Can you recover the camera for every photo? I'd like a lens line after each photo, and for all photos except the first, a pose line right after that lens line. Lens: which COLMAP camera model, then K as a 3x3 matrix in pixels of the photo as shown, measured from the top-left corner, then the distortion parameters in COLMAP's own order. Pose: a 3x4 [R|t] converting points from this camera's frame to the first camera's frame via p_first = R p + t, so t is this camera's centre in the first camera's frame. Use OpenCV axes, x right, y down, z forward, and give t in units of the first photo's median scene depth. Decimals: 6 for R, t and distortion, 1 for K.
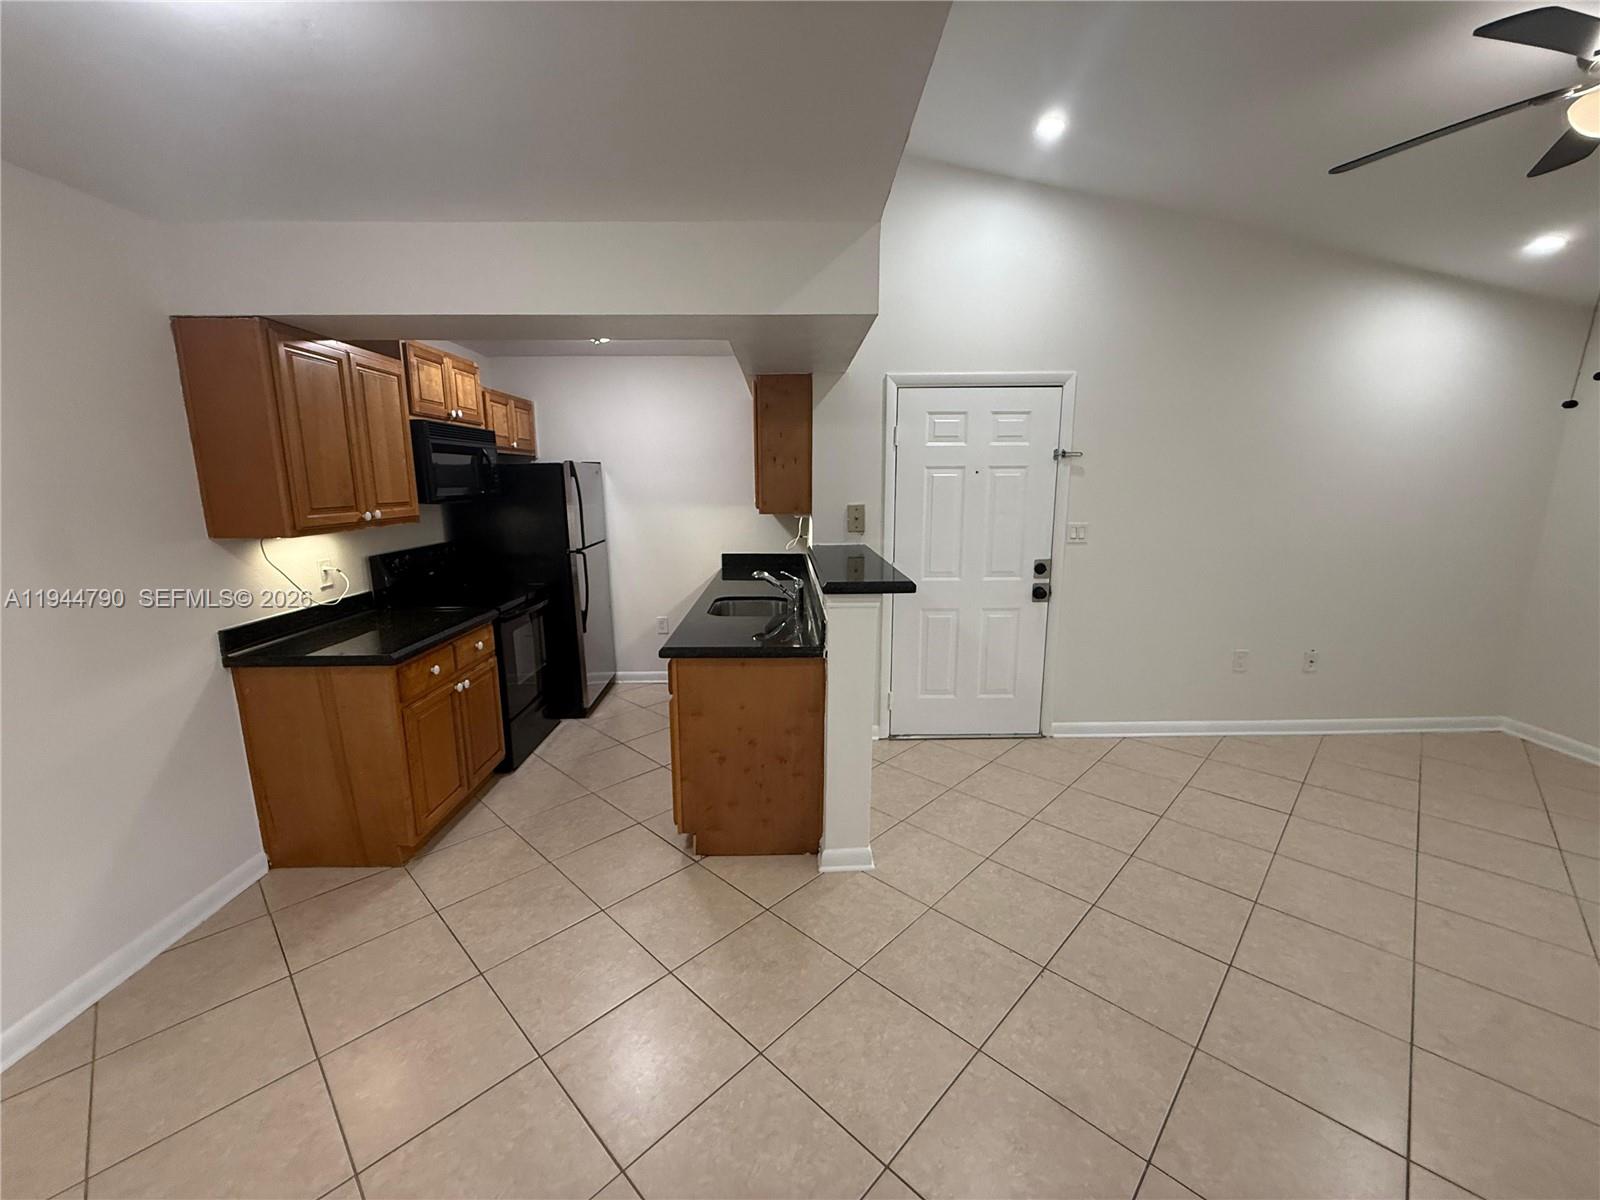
lens RADIAL K [[638.6, 0, 793.8], [0, 638.6, 598.7], [0, 0, 1]] dist [-0.000998, 0.000235]
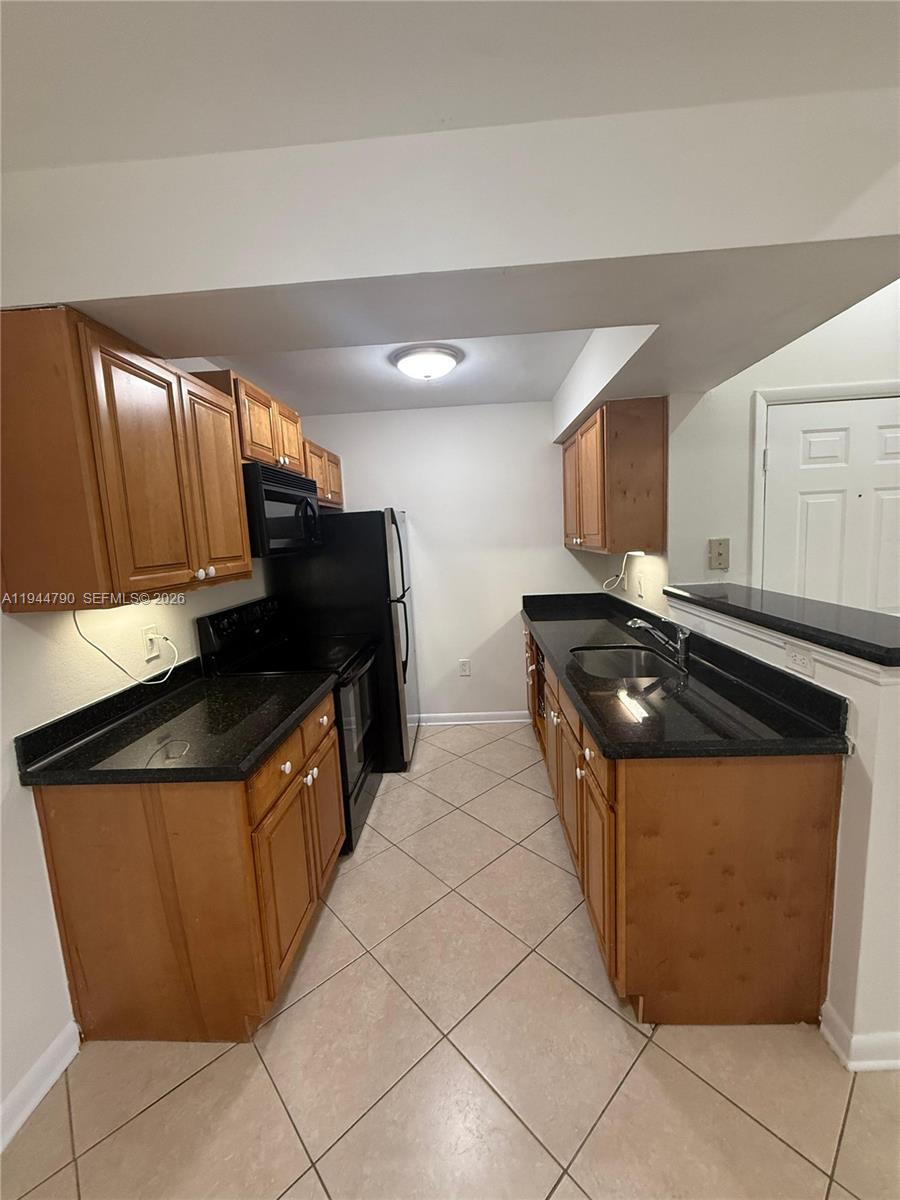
lens RADIAL K [[478.9, 0, 451.4], [0, 478.9, 595.4], [0, 0, 1]] dist [-0.000998, 0.000235]
pose [[0.997227, -0.036971, -0.064591, -0.277700], [0.033469, 0.997954, -0.054481, -0.052373], [0.066473, 0.052168, 0.996424, 0.370180]]
